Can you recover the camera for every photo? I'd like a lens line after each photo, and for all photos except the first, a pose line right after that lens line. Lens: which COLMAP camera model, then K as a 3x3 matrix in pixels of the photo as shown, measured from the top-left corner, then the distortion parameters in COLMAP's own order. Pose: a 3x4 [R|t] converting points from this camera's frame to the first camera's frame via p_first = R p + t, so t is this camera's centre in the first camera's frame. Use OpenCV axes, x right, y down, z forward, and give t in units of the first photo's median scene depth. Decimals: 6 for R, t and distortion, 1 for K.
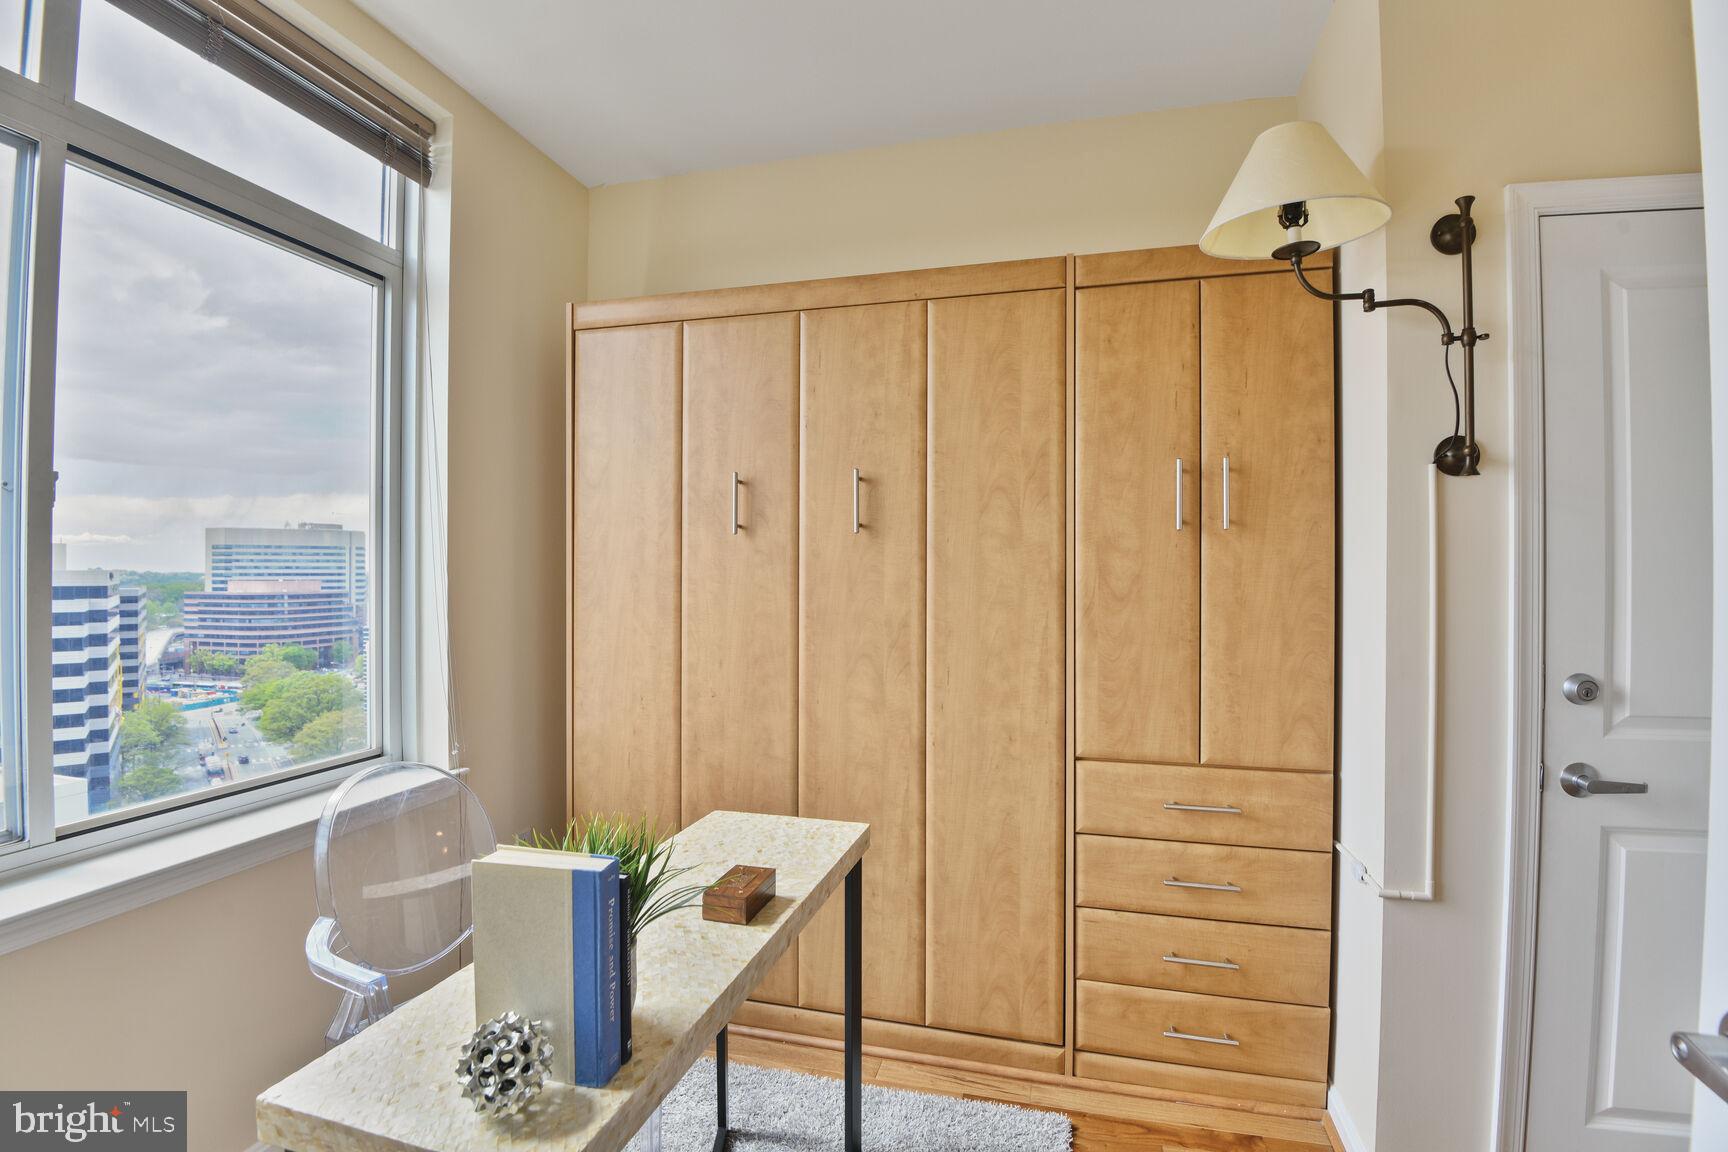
lens RADIAL K [[796.9, 0, 869.7], [0, 796.9, 570.6], [0, 0, 1]] dist [-0.024789, -0.012870]
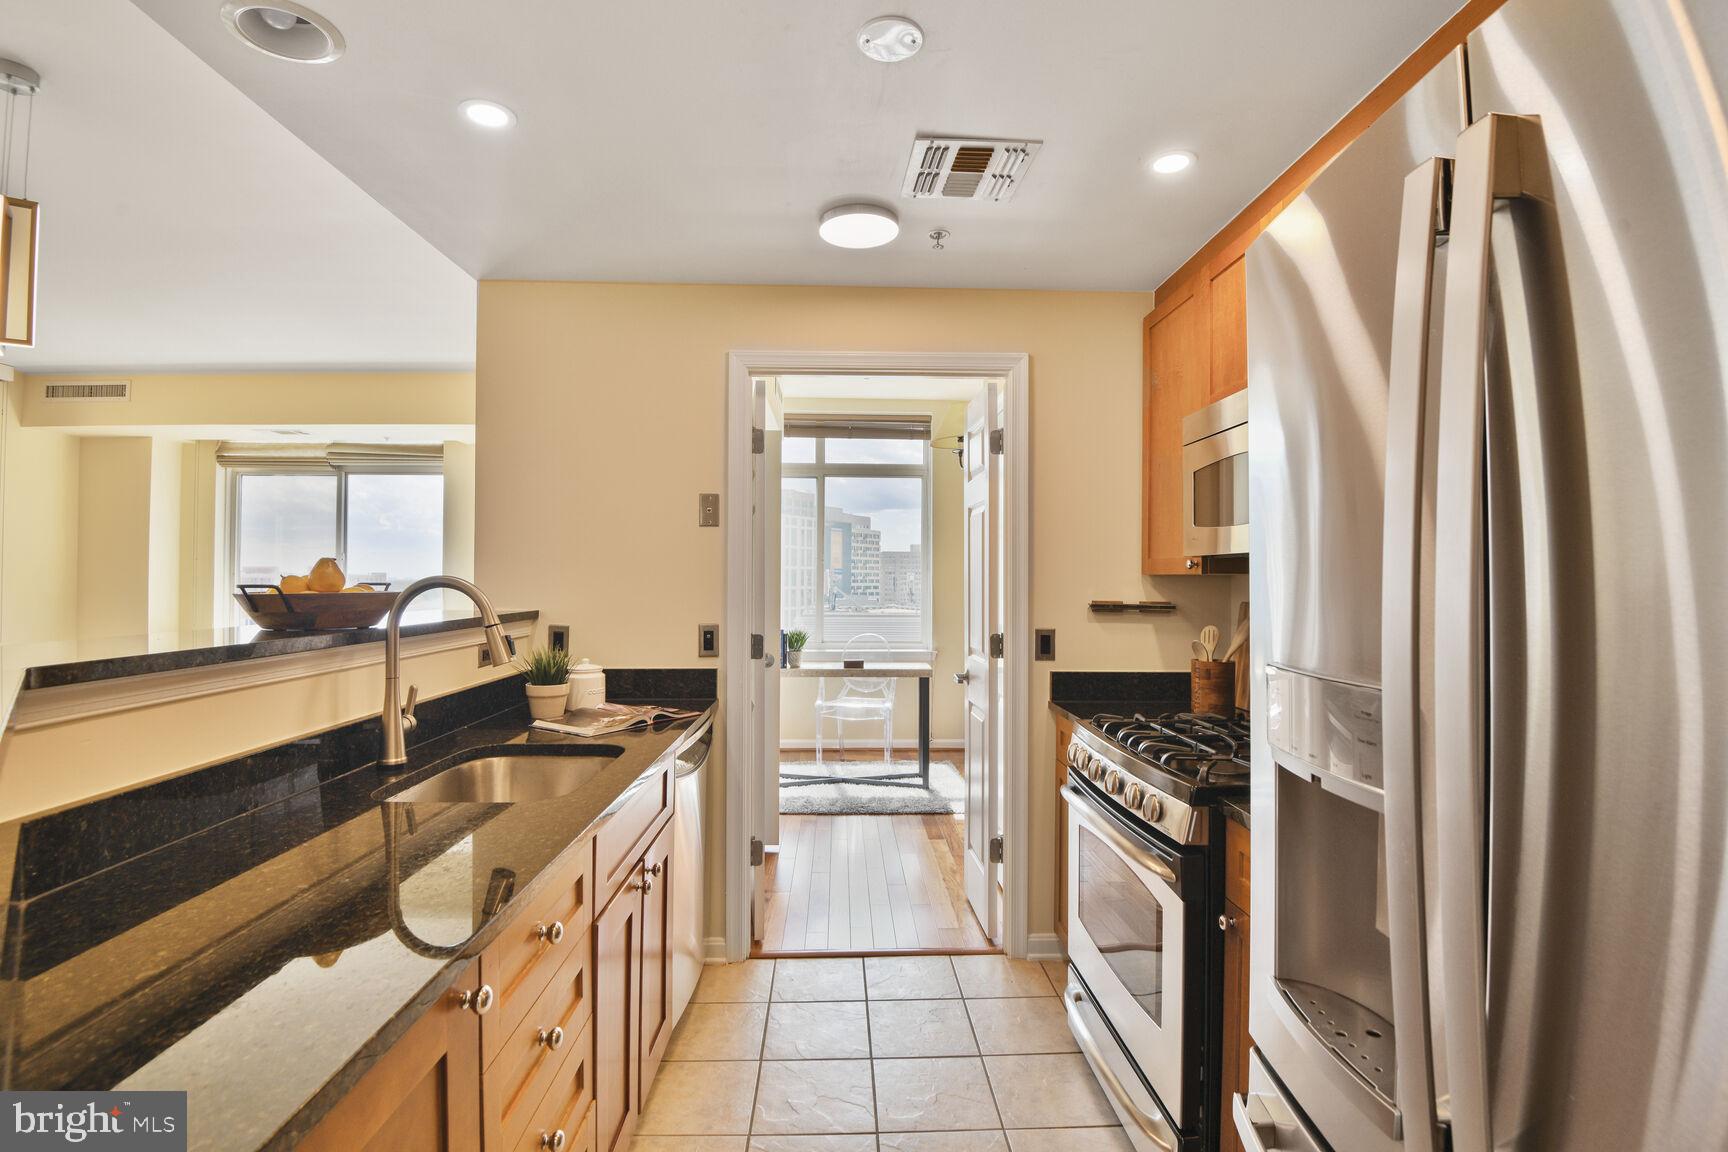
lens RADIAL K [[796.9, 0, 869.7], [0, 796.9, 570.6], [0, 0, 1]] dist [-0.024789, -0.012870]
pose [[0.283313, -0.011335, -0.958961, 2.180481], [-0.002419, 0.999919, -0.012534, 0.005018], [0.959025, 0.005871, 0.283262, -0.001240]]
